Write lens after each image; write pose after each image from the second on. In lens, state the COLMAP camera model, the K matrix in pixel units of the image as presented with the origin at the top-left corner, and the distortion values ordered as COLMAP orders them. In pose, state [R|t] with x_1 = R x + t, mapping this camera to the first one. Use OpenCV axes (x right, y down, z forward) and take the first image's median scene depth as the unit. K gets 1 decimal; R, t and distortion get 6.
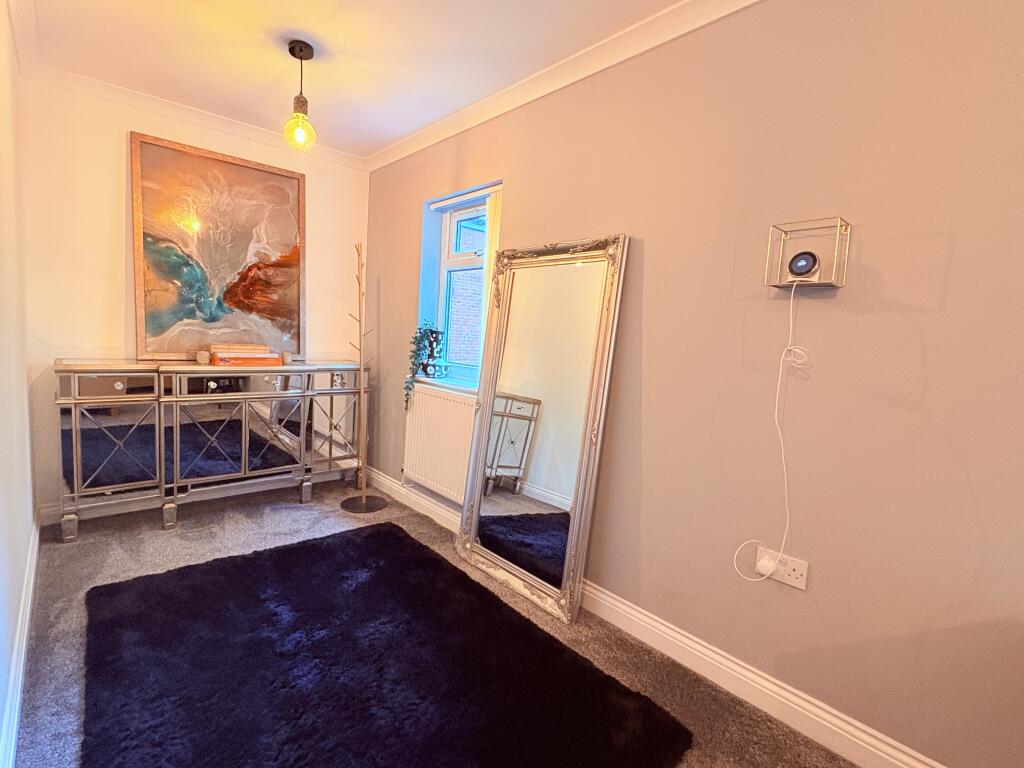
lens RADIAL K [[499.0, 0, 507.5], [0, 499.0, 384.9], [0, 0, 1]] dist [0.001637, 0.001576]
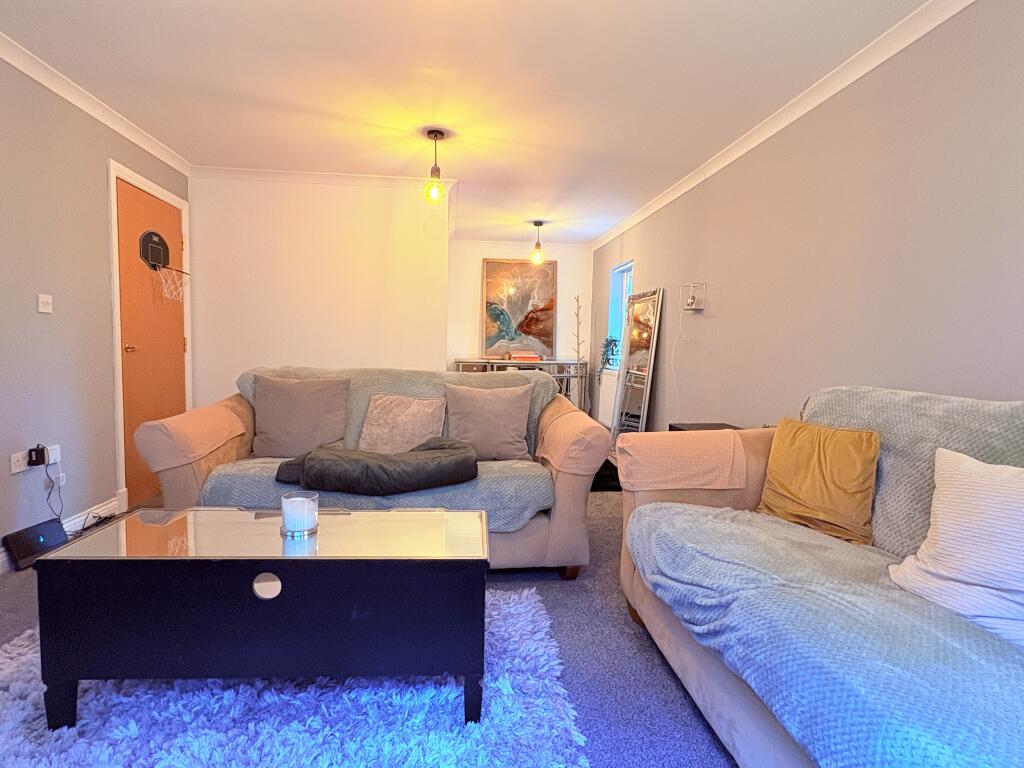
lens RADIAL K [[556.7, 0, 511.9], [0, 556.7, 384.2], [0, 0, 1]] dist [0.007230, 0.000510]
pose [[0.817732, -0.001412, -0.575598, 0.709402], [-0.032842, 0.998253, -0.049107, 0.161592], [0.574662, 0.059060, 0.816257, -0.839589]]
